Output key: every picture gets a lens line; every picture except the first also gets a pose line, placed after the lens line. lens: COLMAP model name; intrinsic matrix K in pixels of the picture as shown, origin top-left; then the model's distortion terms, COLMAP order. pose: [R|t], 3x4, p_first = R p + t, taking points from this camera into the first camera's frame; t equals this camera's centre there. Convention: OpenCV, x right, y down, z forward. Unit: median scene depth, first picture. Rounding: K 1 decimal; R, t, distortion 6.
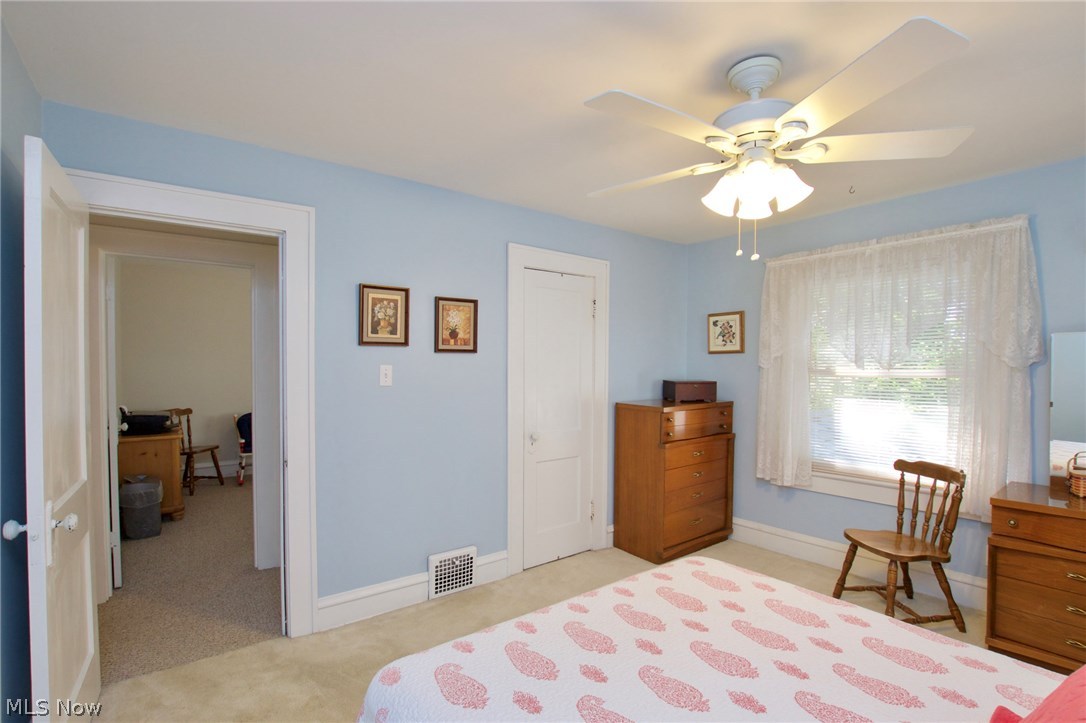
lens RADIAL K [[510.2, 0, 541.1], [0, 510.2, 378.5], [0, 0, 1]] dist [-0.002726, 0.000298]
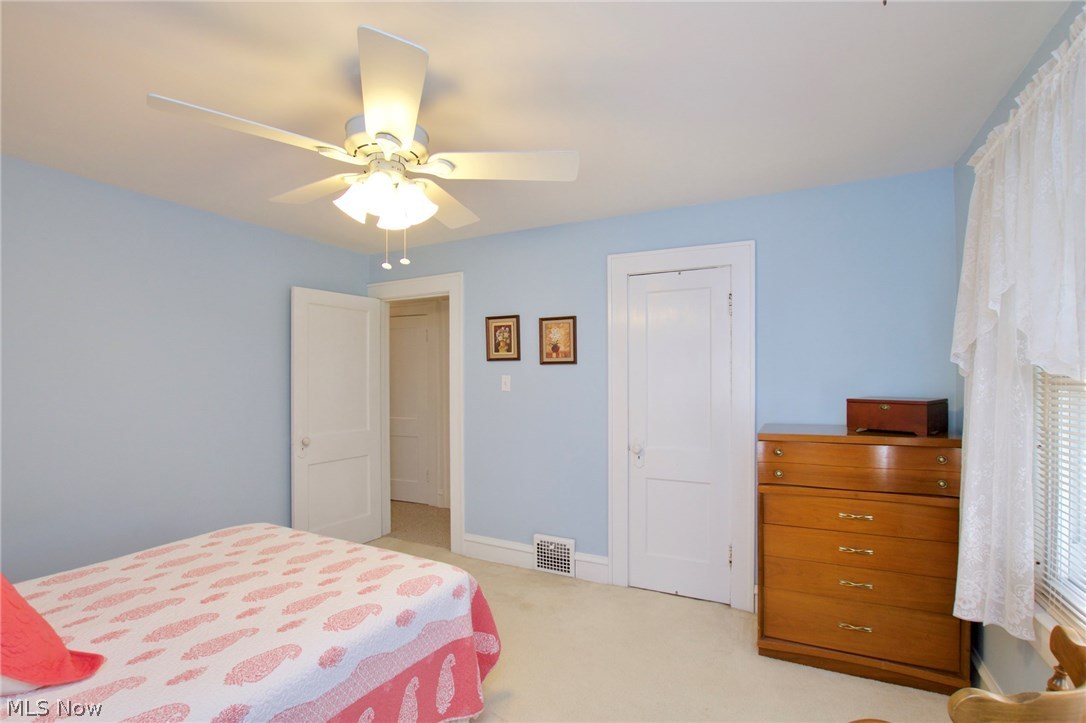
lens RADIAL K [[497.2, 0, 546.5], [0, 497.2, 376.2], [0, 0, 1]] dist [-0.025900, 0.001557]
pose [[0.439749, 0.000695, -0.898120, 0.841979], [-0.020264, 0.999753, -0.009148, -0.013477], [0.897892, 0.022222, 0.439655, 0.496347]]
